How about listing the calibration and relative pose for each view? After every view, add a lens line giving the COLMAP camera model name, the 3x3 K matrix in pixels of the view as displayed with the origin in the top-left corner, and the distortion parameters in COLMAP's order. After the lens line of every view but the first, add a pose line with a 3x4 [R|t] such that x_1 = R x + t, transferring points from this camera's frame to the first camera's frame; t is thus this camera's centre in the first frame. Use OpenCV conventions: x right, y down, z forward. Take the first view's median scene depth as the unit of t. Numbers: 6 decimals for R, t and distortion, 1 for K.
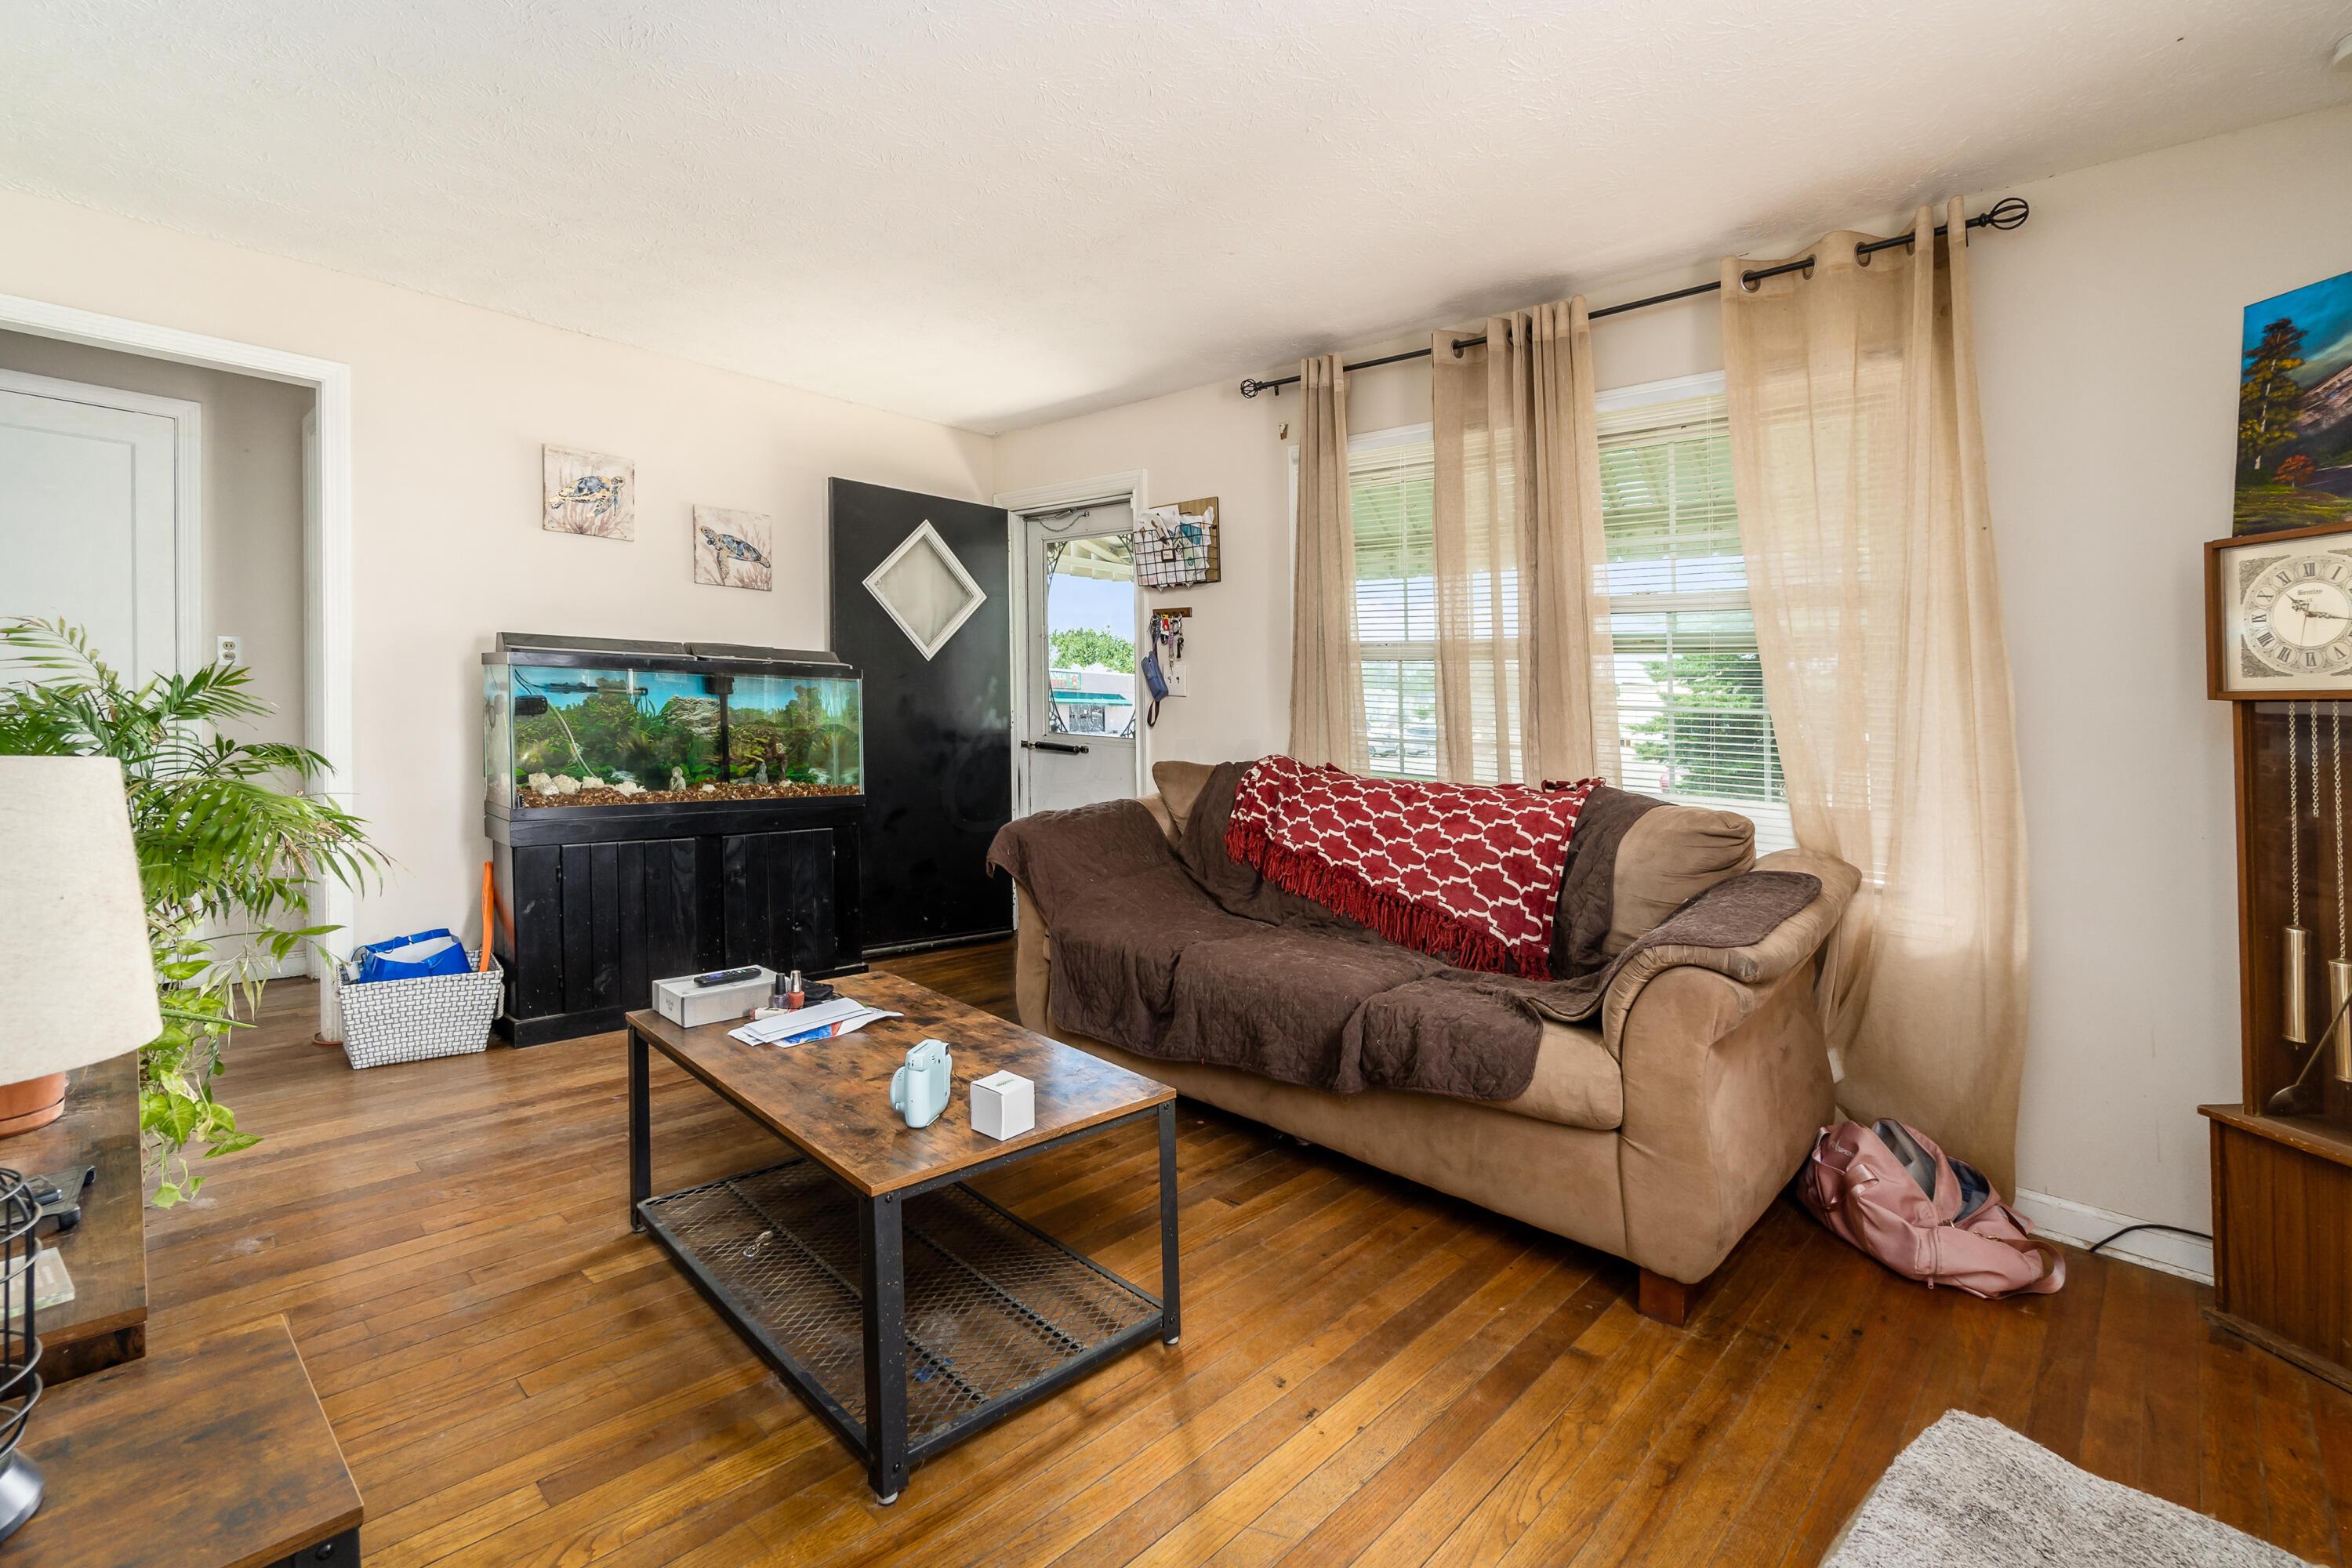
lens RADIAL K [[1034.9, 0, 1176.0], [0, 1034.9, 784.0], [0, 0, 1]] dist [-0.002159, -0.000049]
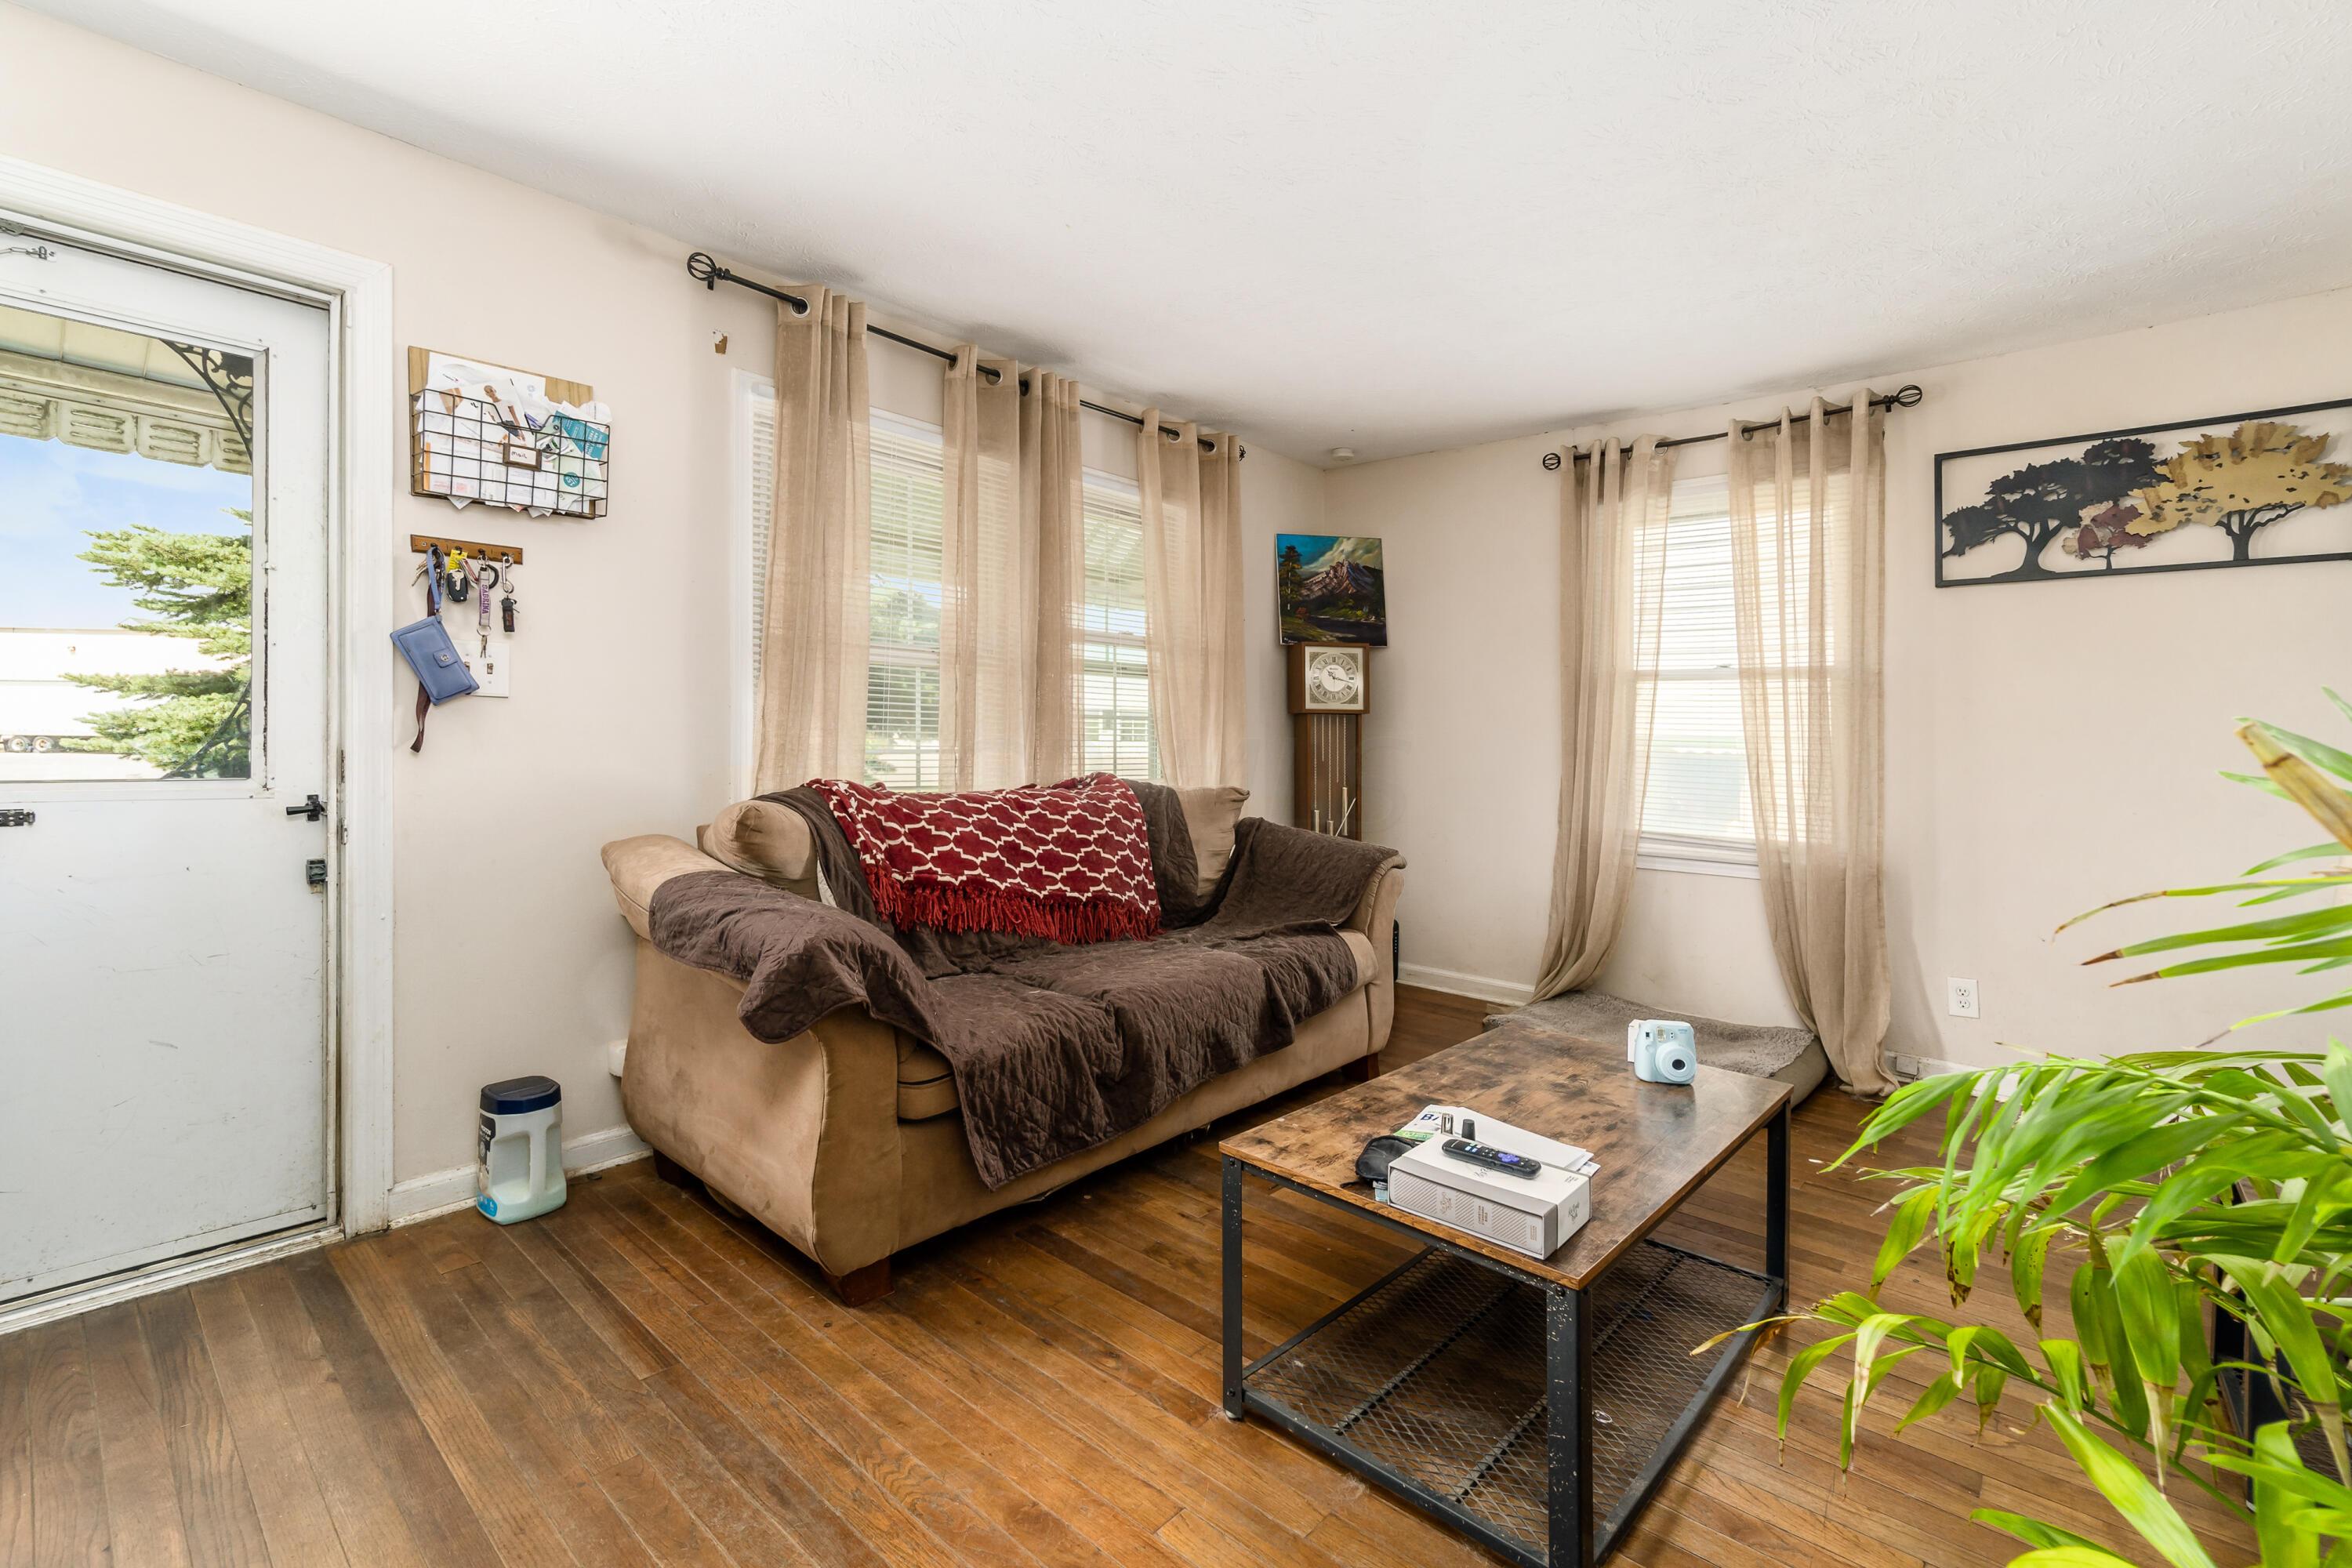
lens RADIAL K [[1051.9, 0, 1123.7], [0, 1051.9, 736.3], [0, 0, 1]] dist [-0.001455, 0.000097]
pose [[-0.008007, -0.043113, 0.999038, -0.753243], [0.053095, 0.997642, 0.043478, -0.089437], [-0.998557, 0.053392, -0.005699, 0.836446]]
